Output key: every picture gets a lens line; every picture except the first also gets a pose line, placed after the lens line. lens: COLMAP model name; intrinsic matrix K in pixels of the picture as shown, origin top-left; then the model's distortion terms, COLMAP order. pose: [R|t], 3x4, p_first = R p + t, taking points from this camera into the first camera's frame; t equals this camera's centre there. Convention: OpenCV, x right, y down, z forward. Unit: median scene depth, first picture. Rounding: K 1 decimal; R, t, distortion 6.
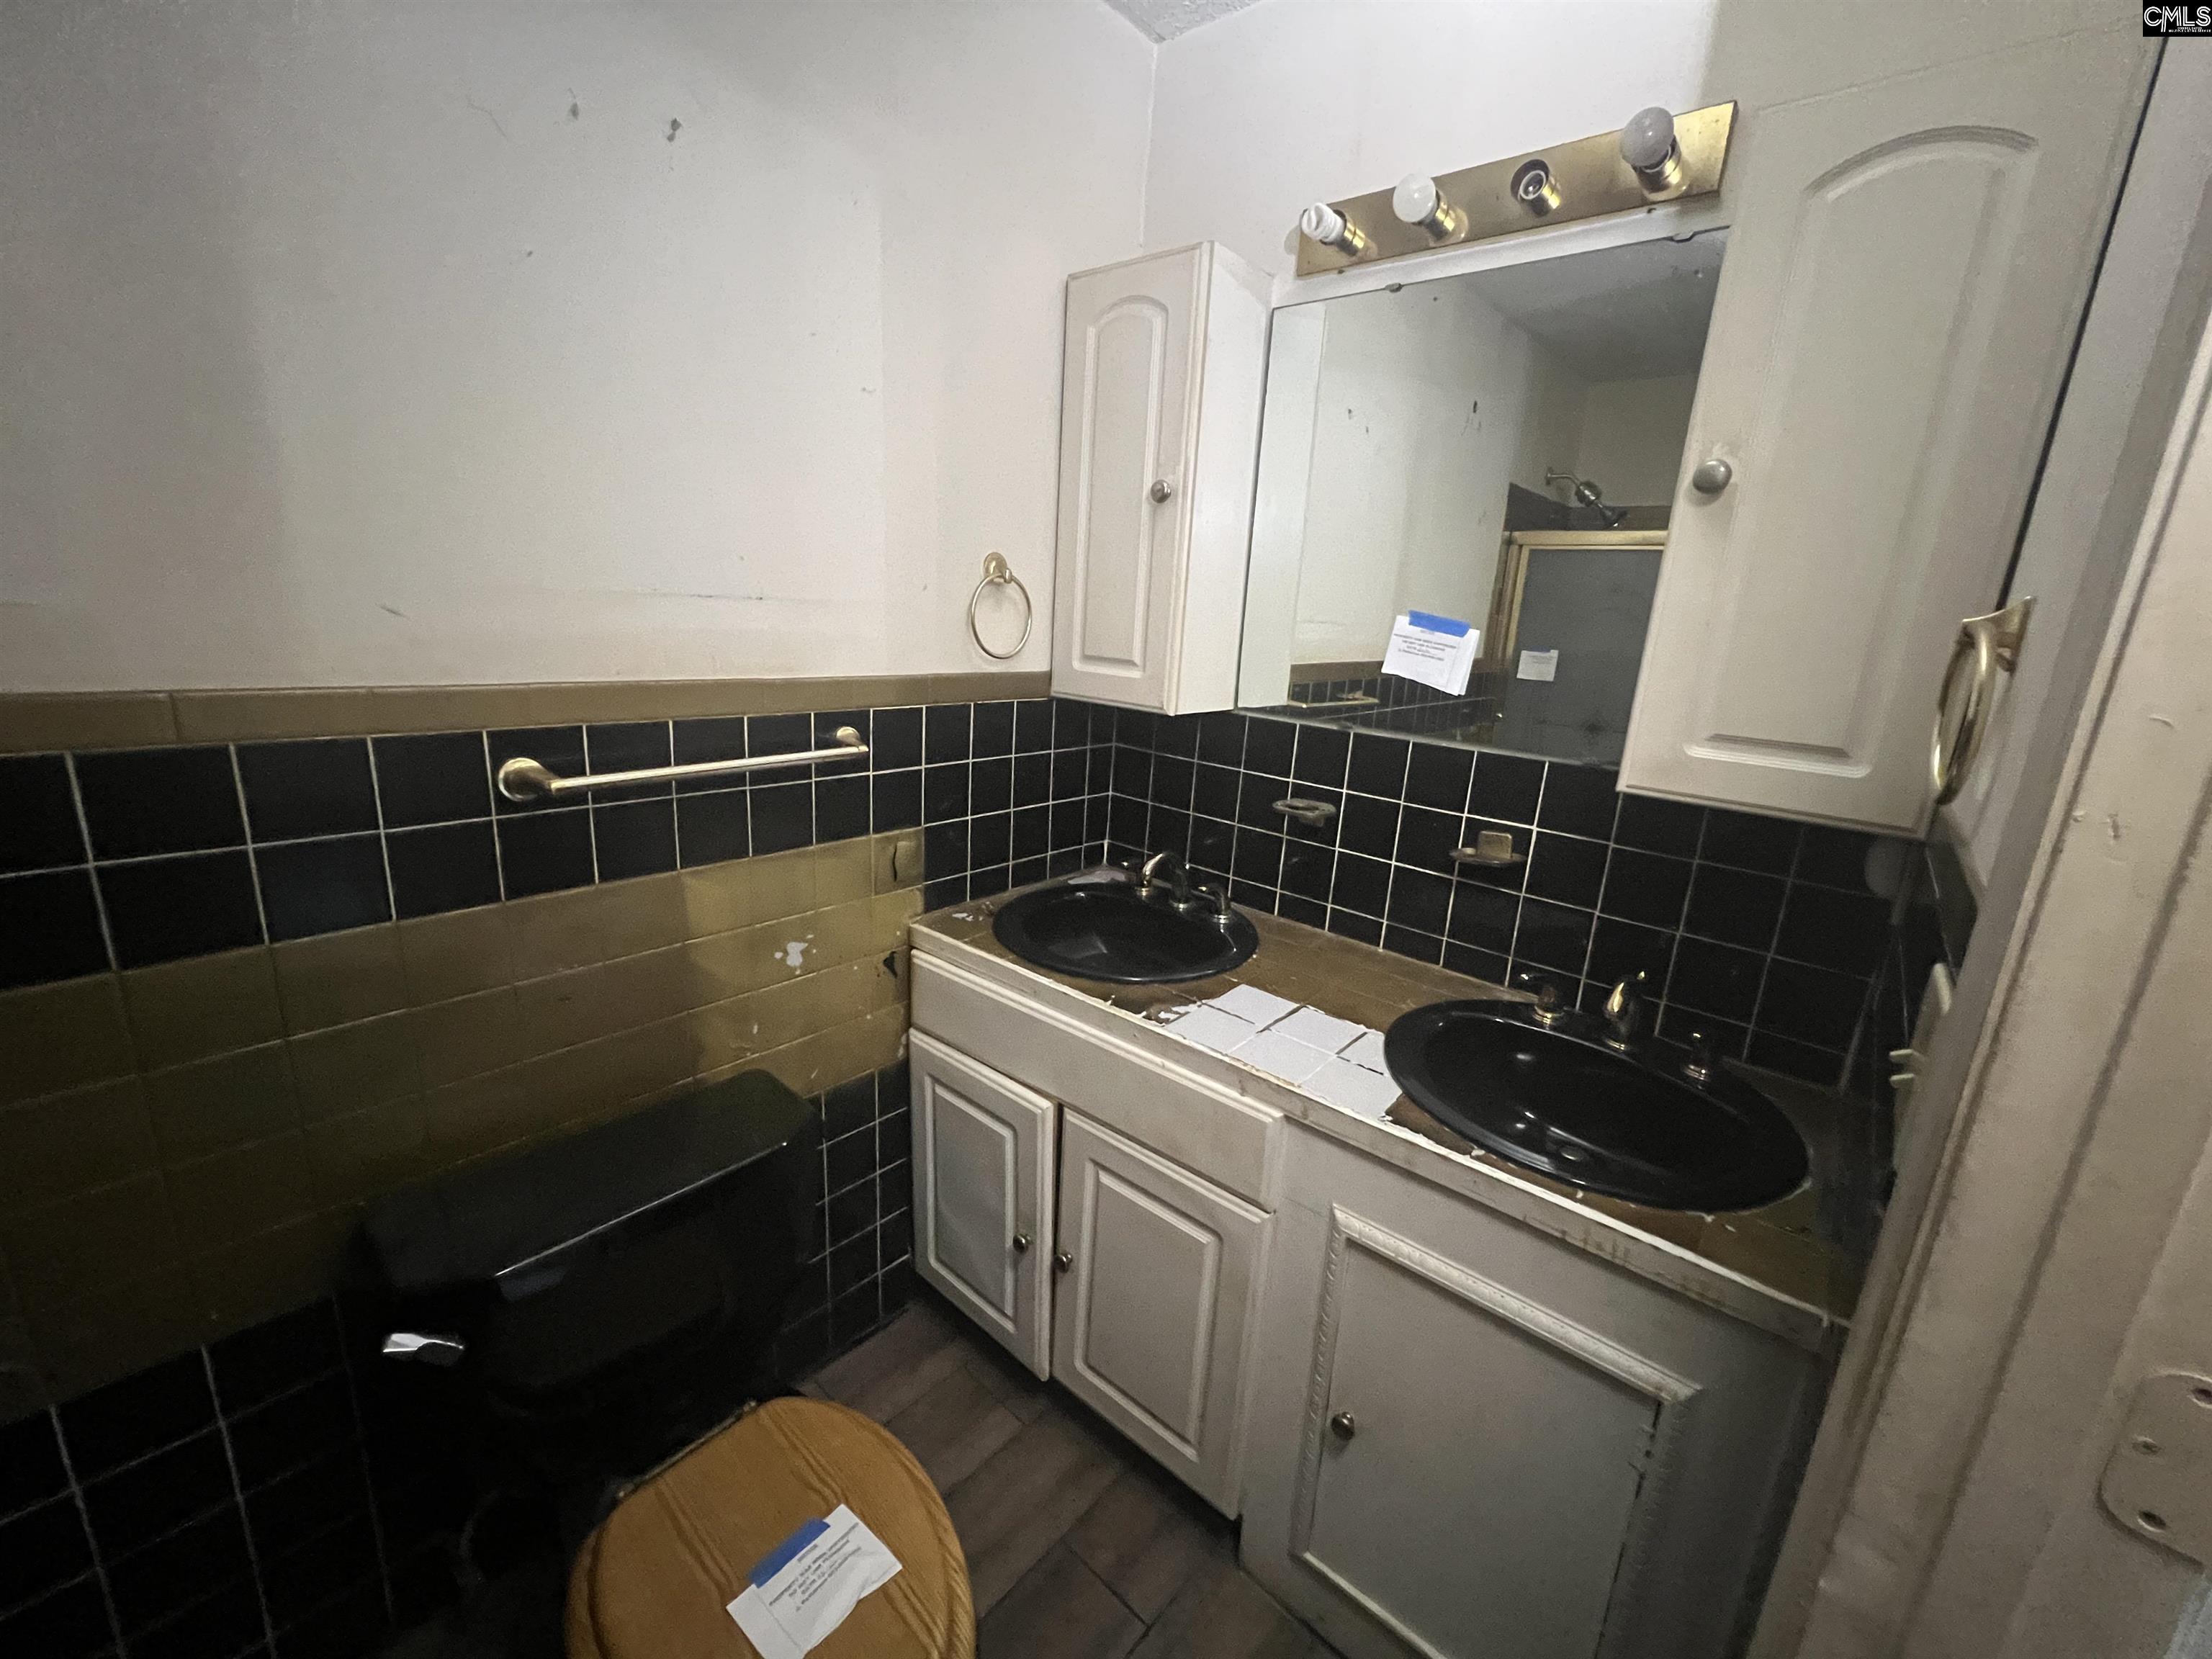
lens RADIAL K [[888.2, 0, 1111.9], [0, 888.2, 825.1], [0, 0, 1]] dist [-0.003304, 0.000602]
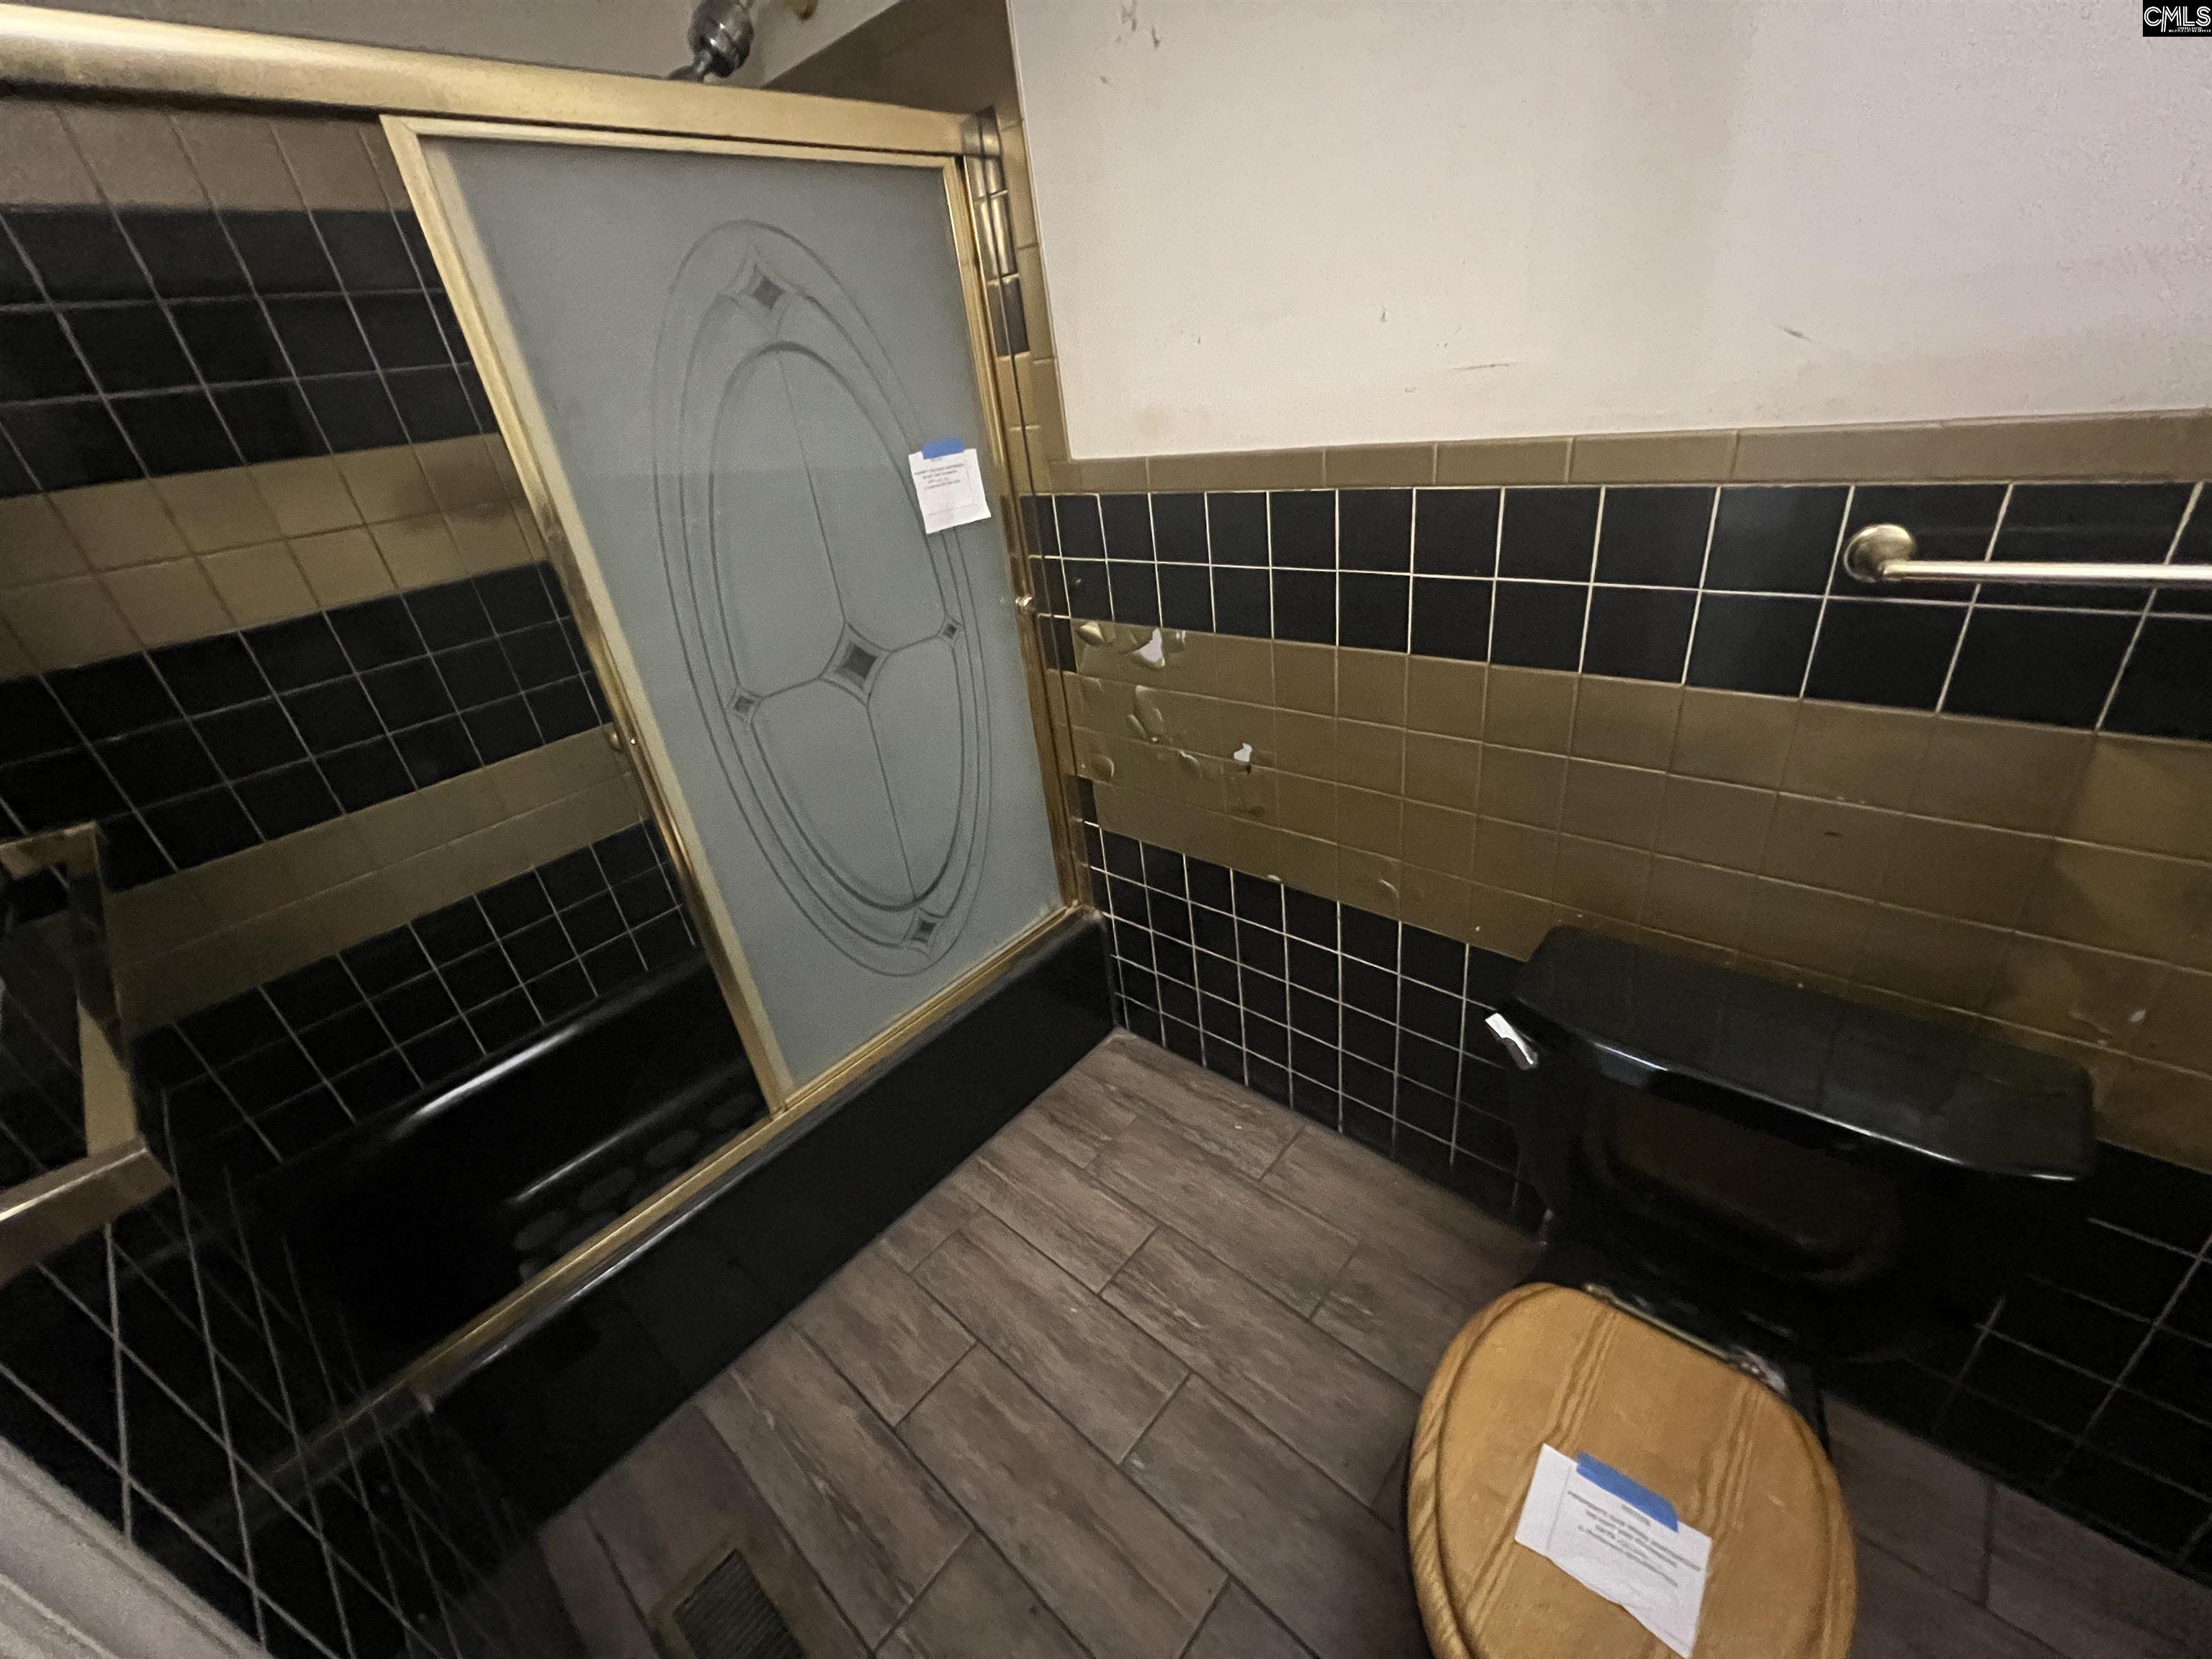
lens RADIAL K [[888.2, 0, 1115.4], [0, 888.2, 824.9], [0, 0, 1]] dist [-0.003304, 0.000602]
pose [[-0.005404, 0.404822, -0.914380, 0.165682], [-0.137399, 0.905420, 0.401667, -0.060522], [0.990501, 0.127805, 0.050730, 0.344723]]
